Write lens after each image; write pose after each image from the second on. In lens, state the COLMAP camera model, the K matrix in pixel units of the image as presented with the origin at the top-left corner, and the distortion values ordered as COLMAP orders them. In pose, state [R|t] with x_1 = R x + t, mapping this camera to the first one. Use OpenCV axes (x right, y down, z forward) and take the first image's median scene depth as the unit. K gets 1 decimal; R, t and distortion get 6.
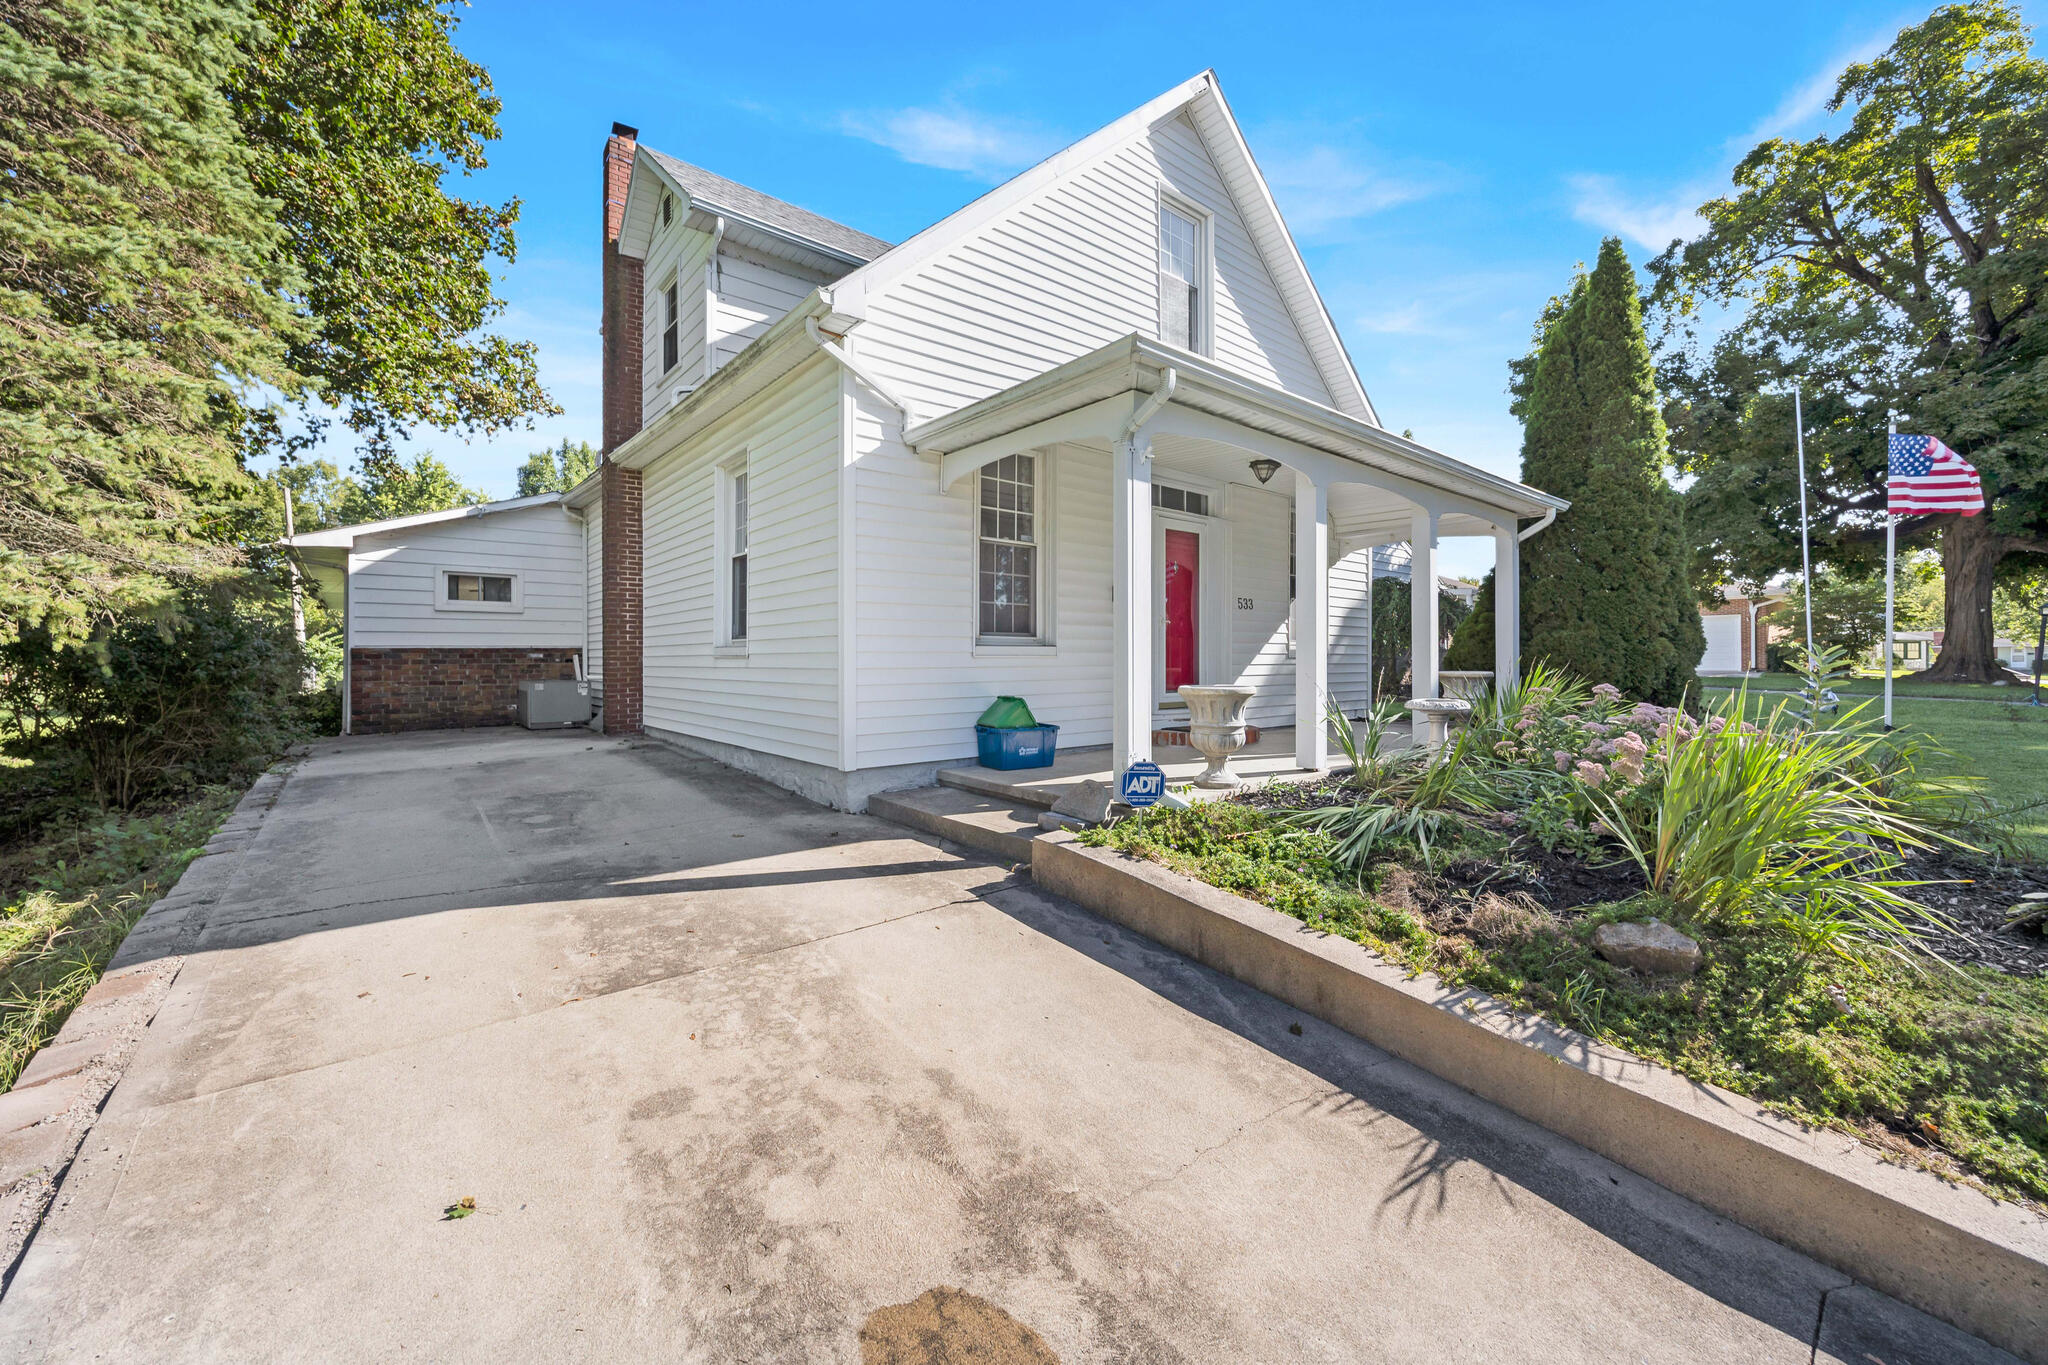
lens RADIAL K [[774.4, 0, 1020.4], [0, 774.4, 669.7], [0, 0, 1]] dist [-0.001364, 0.000116]
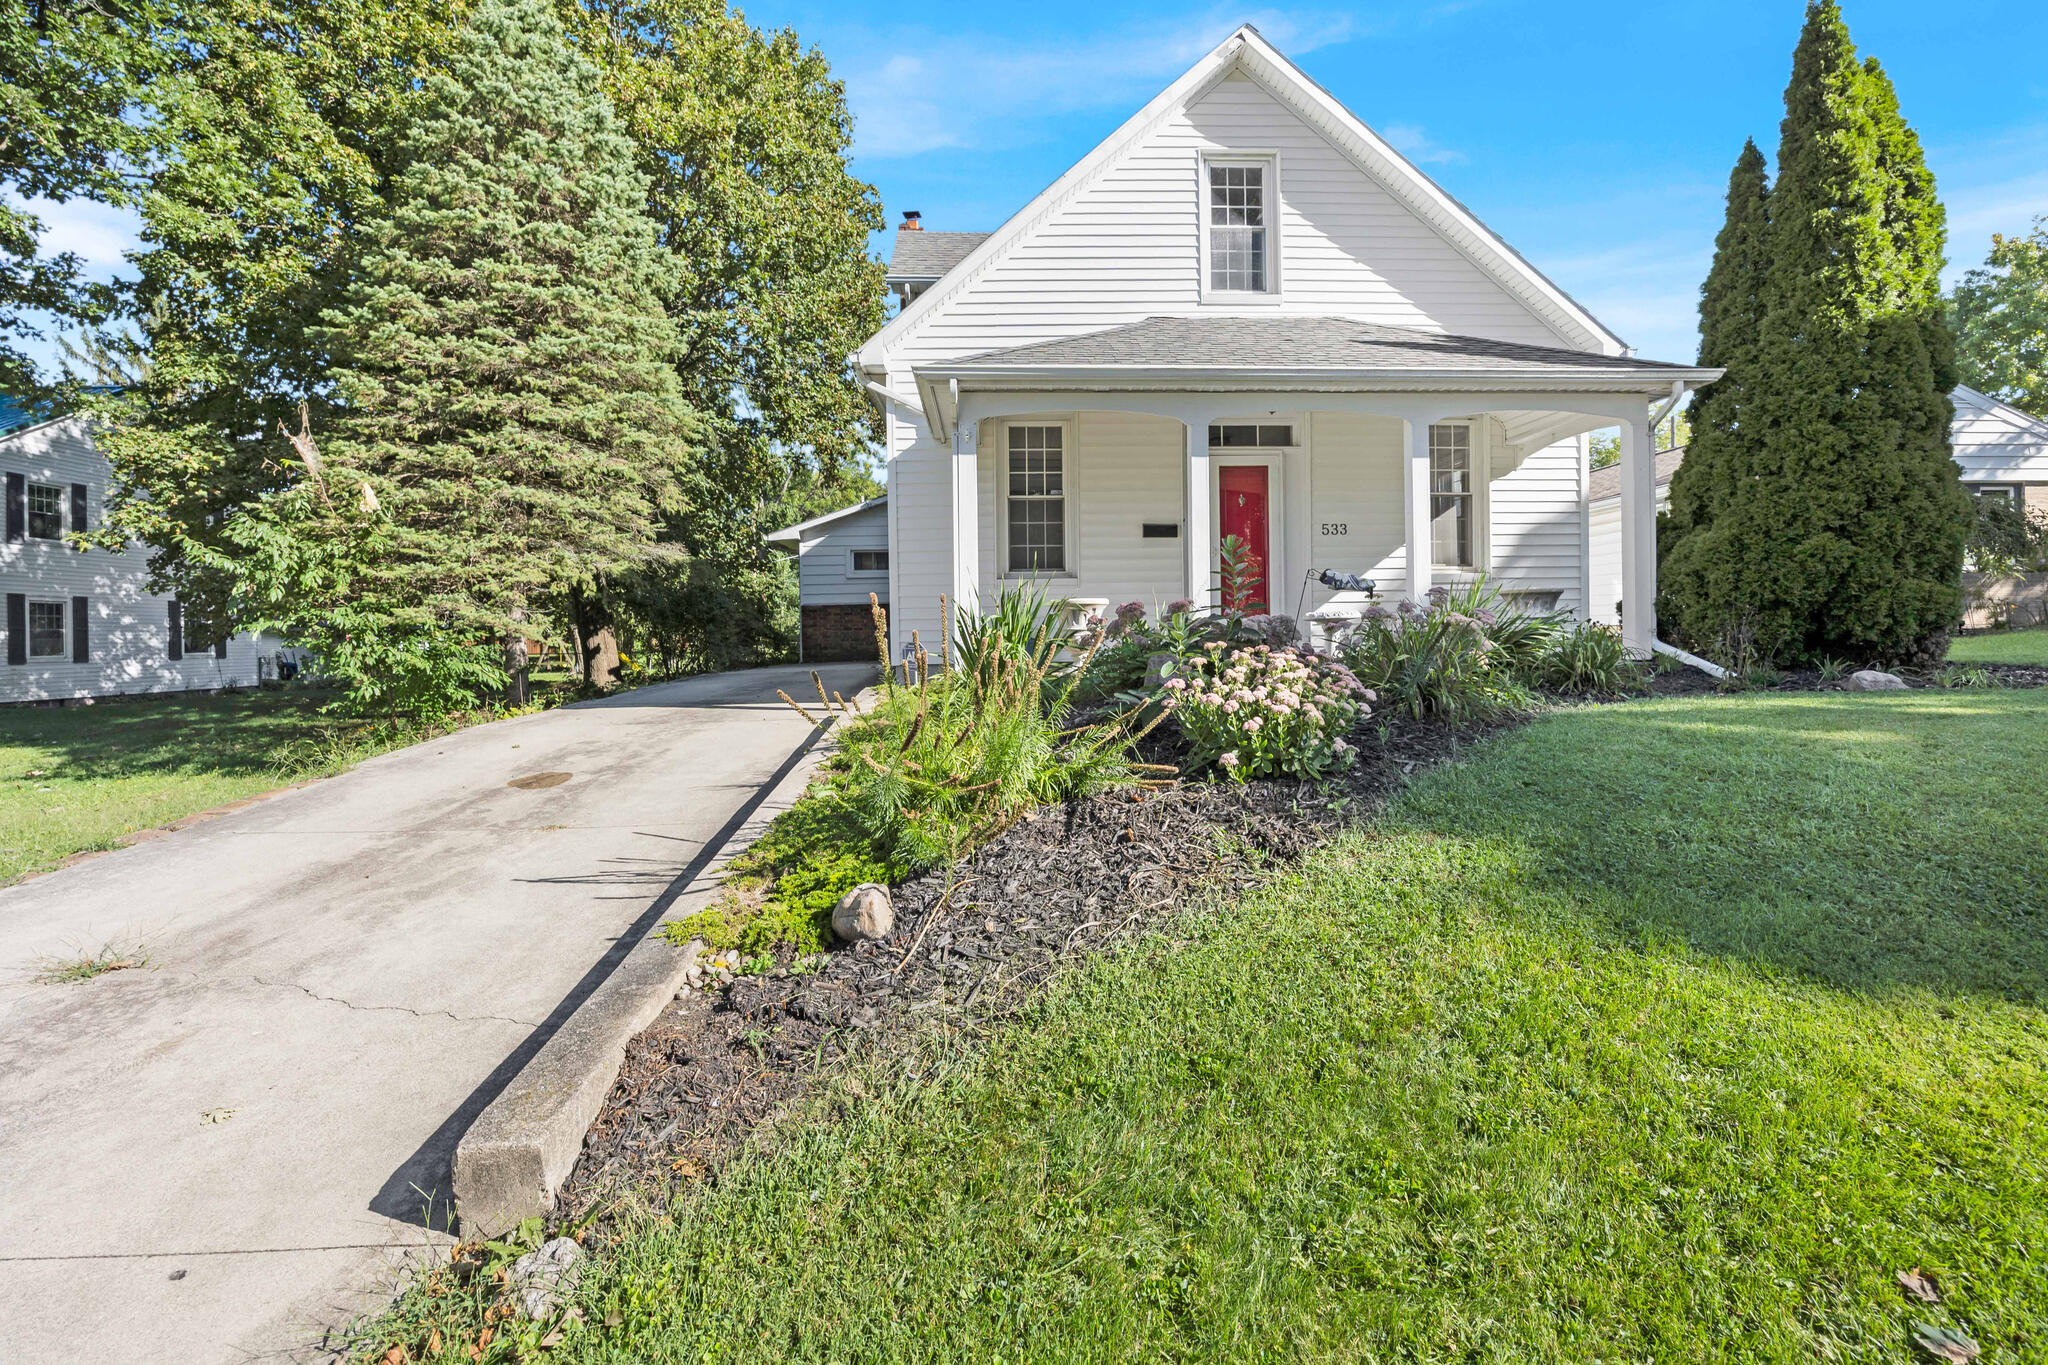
lens RADIAL K [[915.4, 0, 1025.4], [0, 915.4, 639.4], [0, 0, 1]] dist [-0.014955, -0.000211]
pose [[0.792685, -0.006592, -0.609595, 0.810483], [0.005868, 0.999978, -0.003183, 0.064737], [0.609603, -0.001054, 0.792706, -0.174270]]
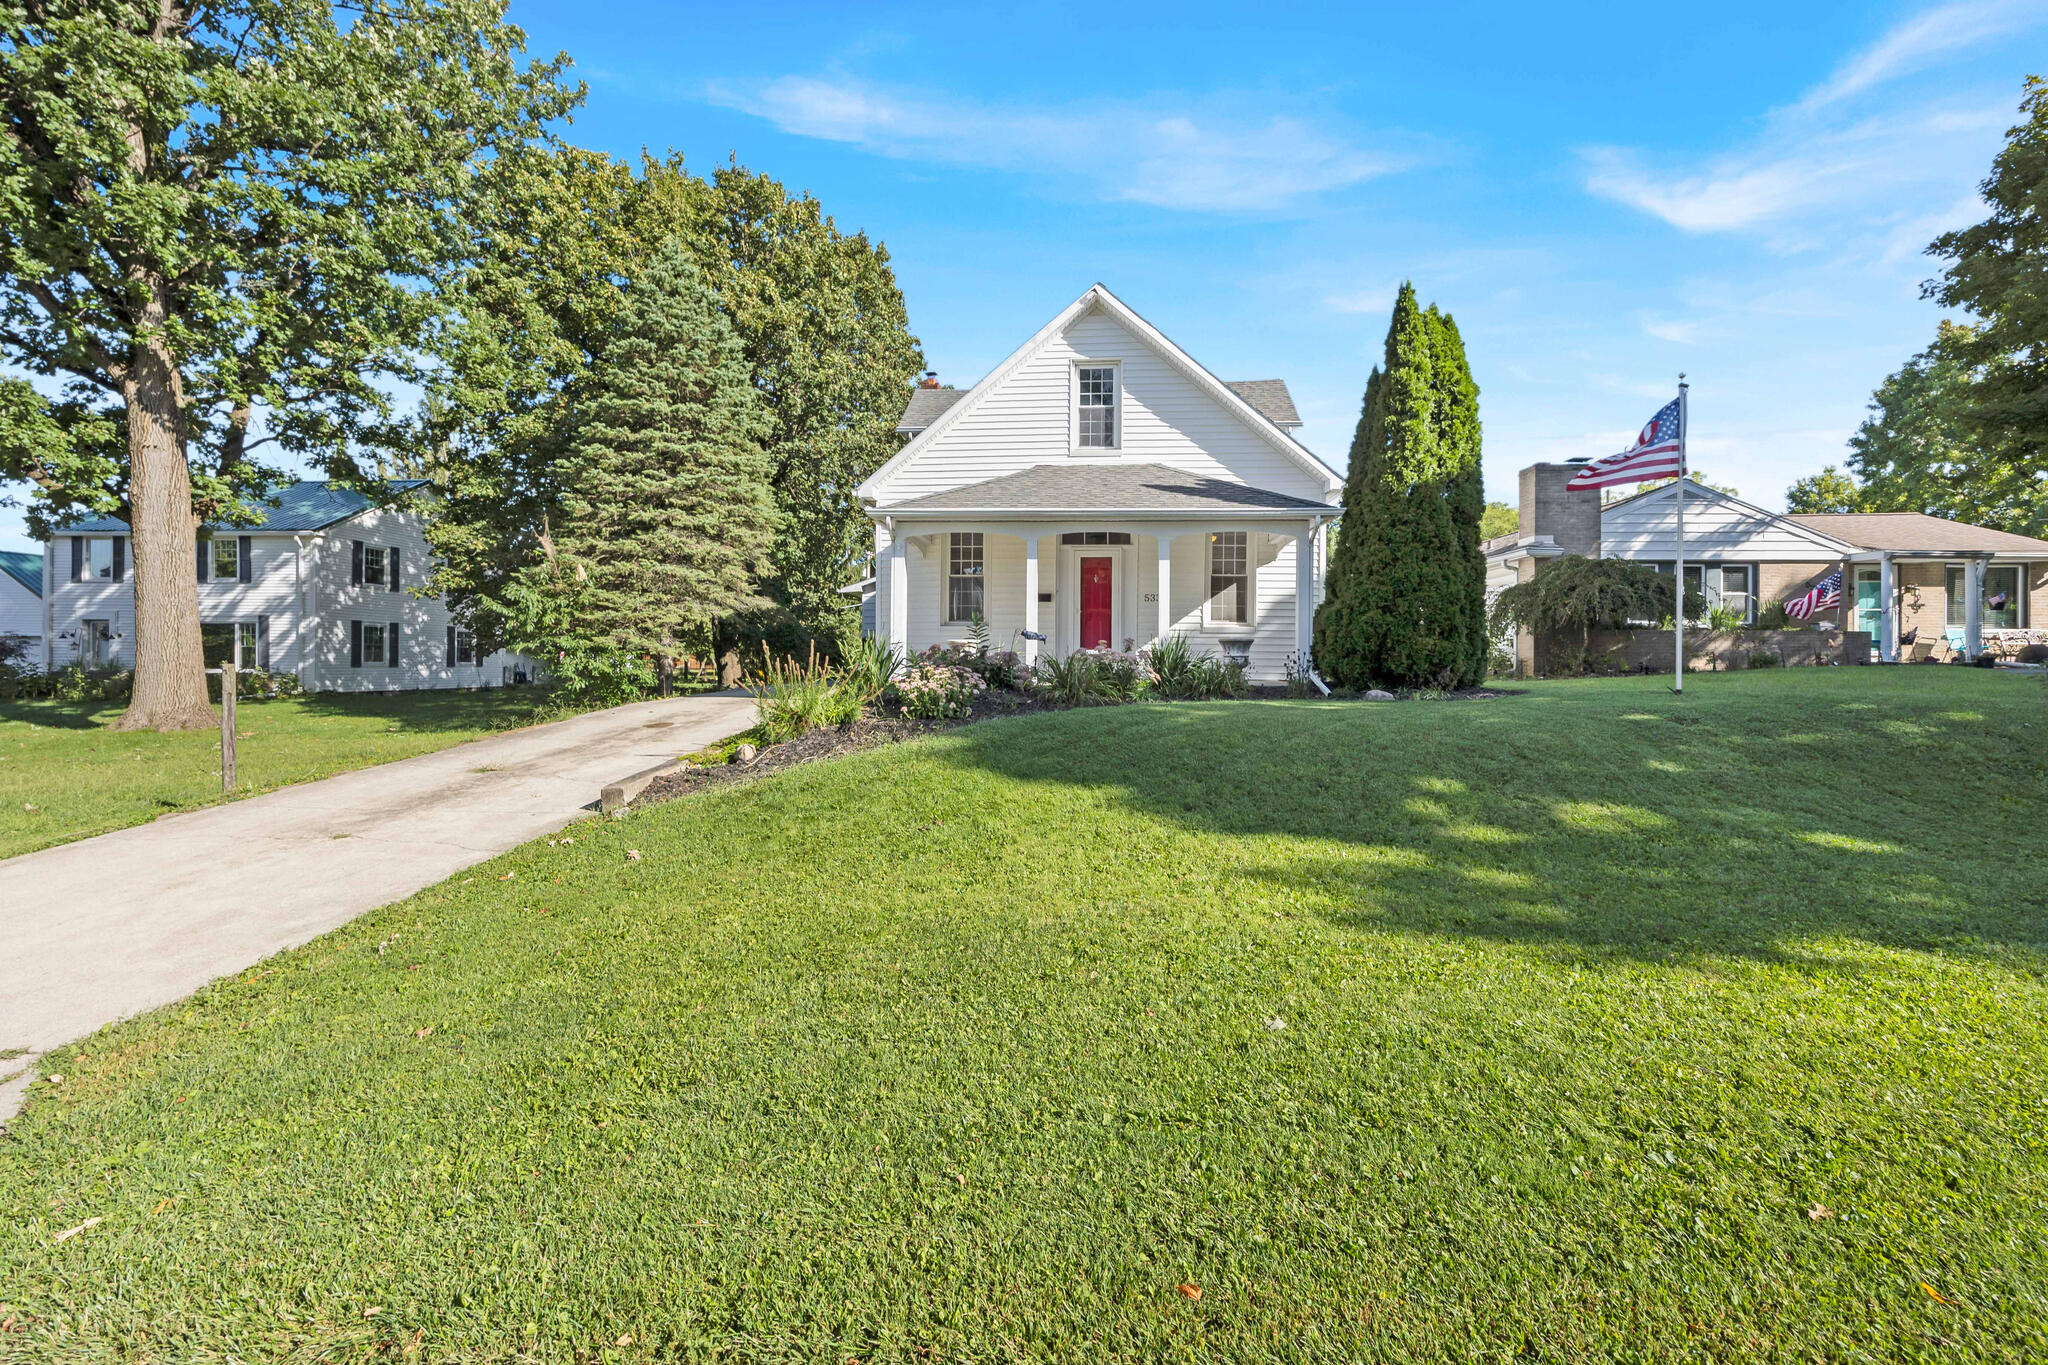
lens RADIAL K [[774.4, 0, 1020.4], [0, 774.4, 669.7], [0, 0, 1]] dist [-0.001364, 0.000116]
pose [[0.724235, 0.013187, -0.689427, 1.389171], [-0.016484, 0.999862, 0.001808, 0.070717], [0.689356, 0.010055, 0.724353, -0.352714]]
